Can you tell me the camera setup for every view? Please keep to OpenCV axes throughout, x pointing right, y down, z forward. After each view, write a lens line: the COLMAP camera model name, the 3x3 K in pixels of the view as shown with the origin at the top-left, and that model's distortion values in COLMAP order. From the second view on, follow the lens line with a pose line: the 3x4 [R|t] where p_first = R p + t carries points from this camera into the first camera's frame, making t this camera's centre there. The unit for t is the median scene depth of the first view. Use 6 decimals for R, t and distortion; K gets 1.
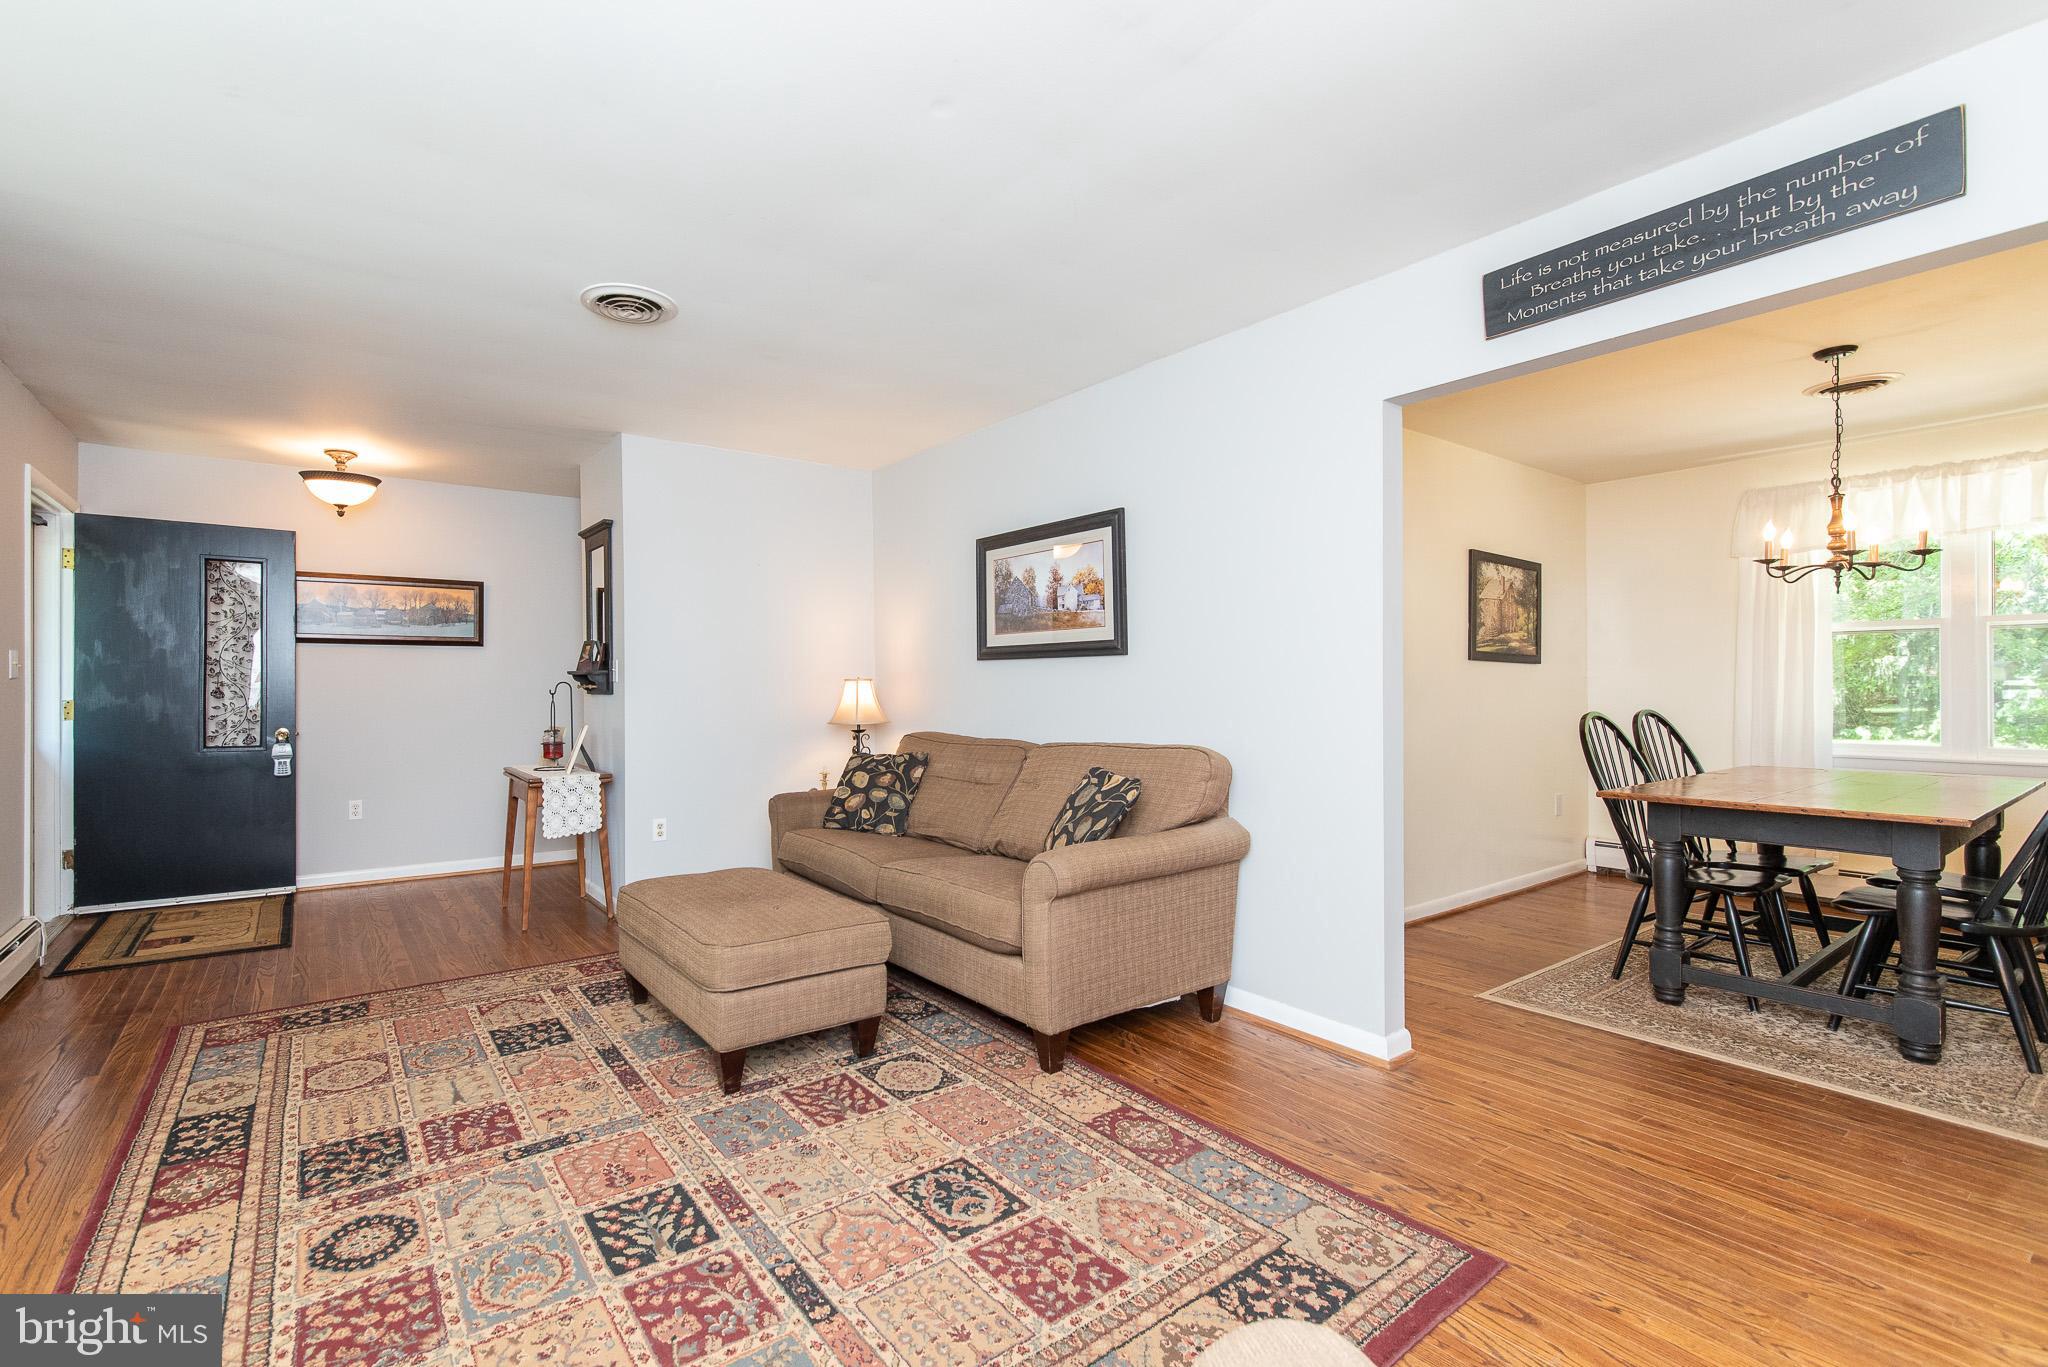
lens RADIAL K [[905.6, 0, 954.6], [0, 905.6, 684.4], [0, 0, 1]] dist [-0.001699, 0.000574]
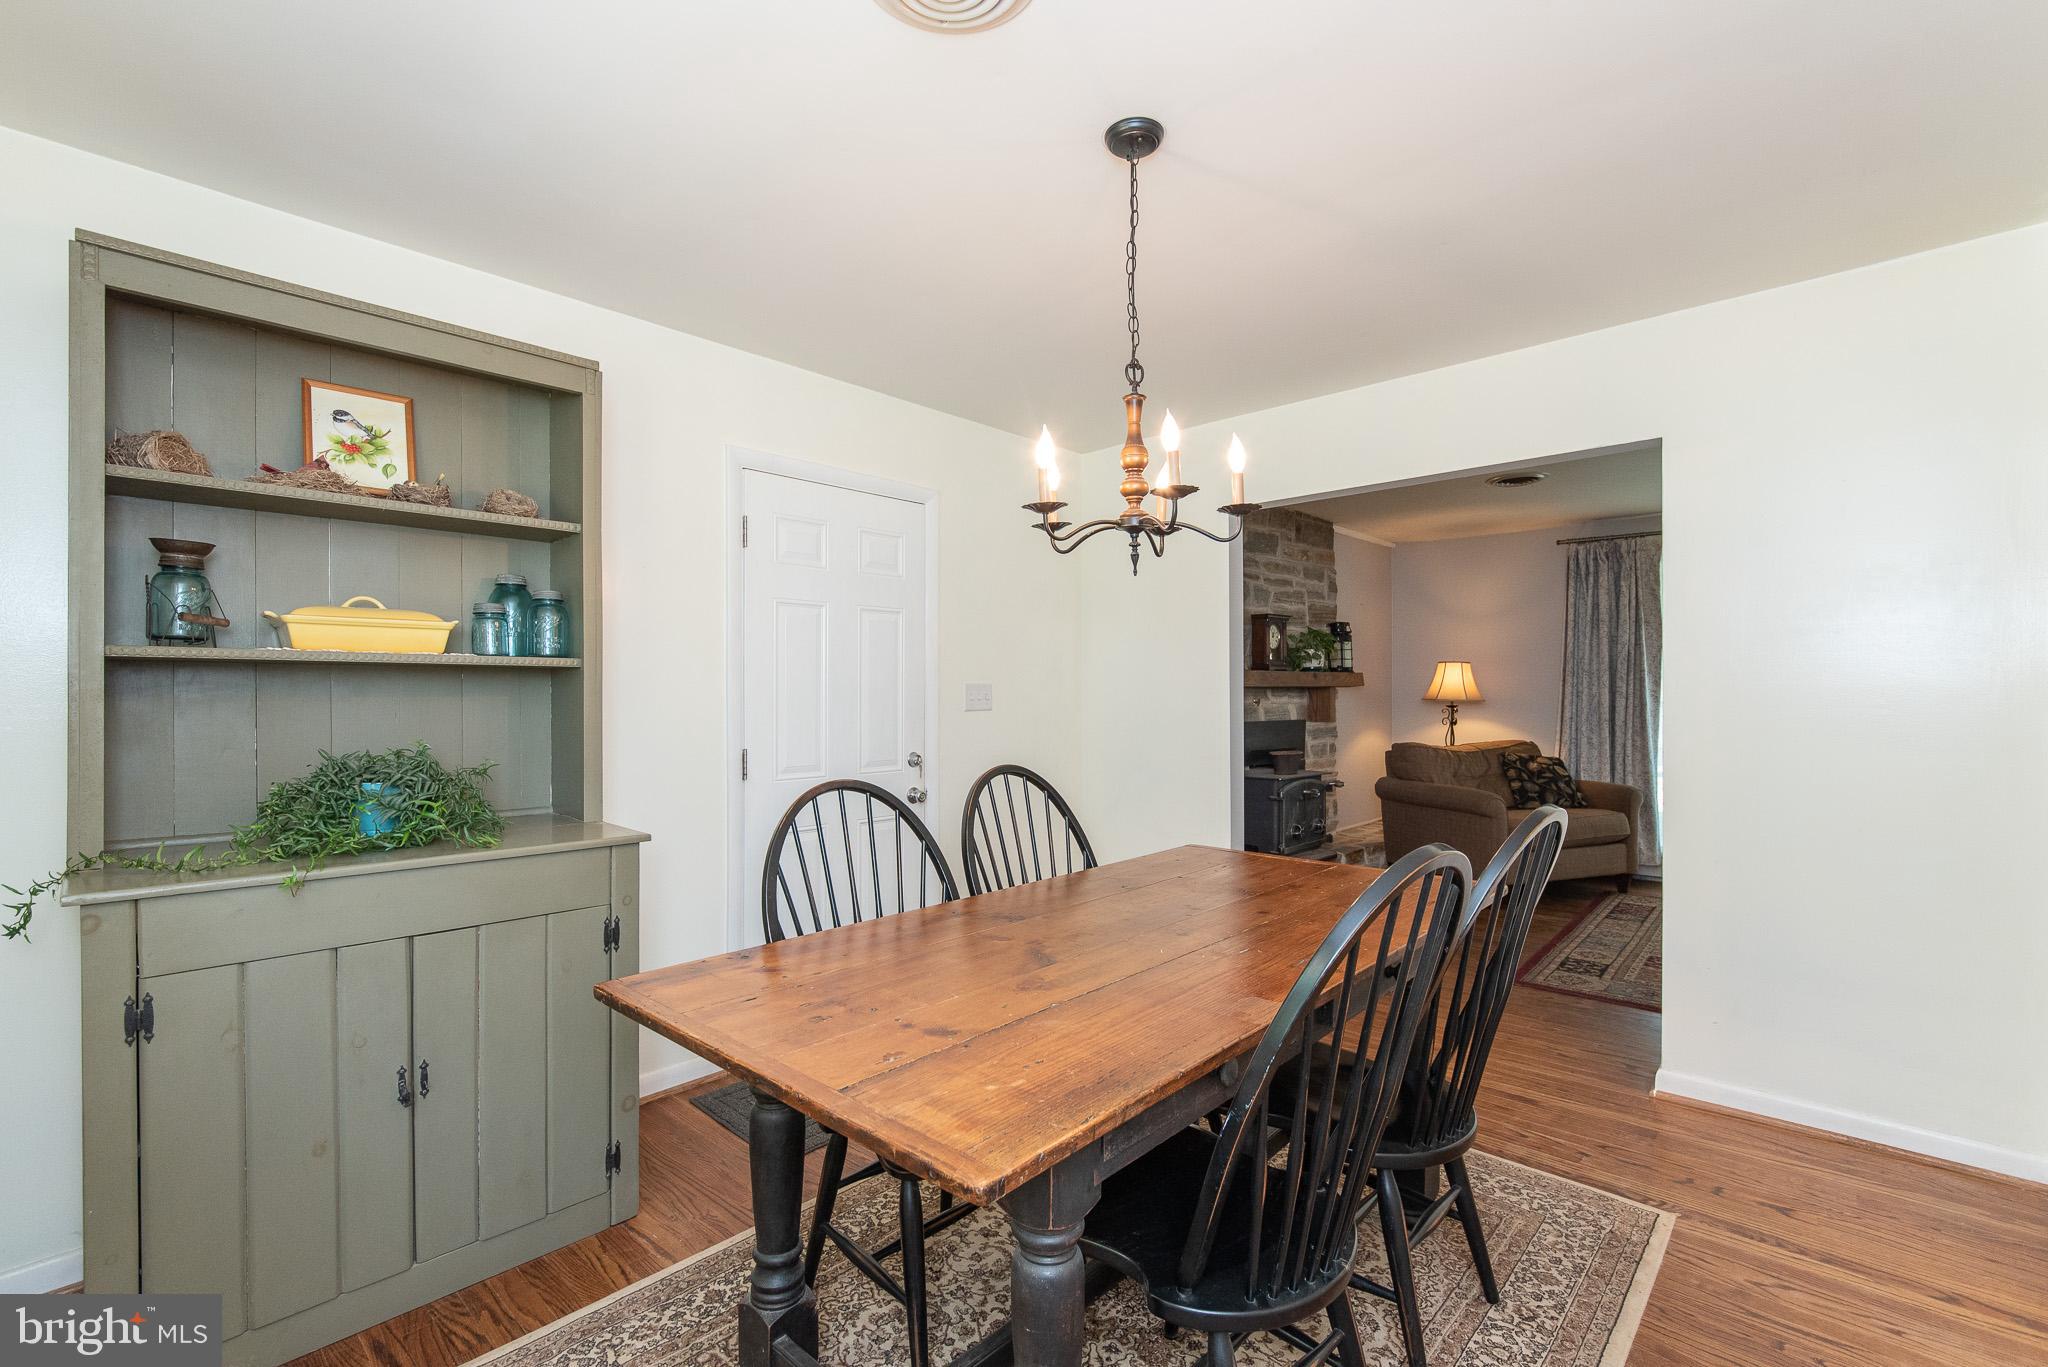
lens RADIAL K [[896.6, 0, 1020.3], [0, 896.6, 693.2], [0, 0, 1]] dist [-0.000151, -0.000075]
pose [[-0.979491, 0.005582, -0.201409, 1.732997], [0.007154, 0.999949, -0.007077, -0.031605], [0.201359, -0.008372, -0.979482, 2.292090]]
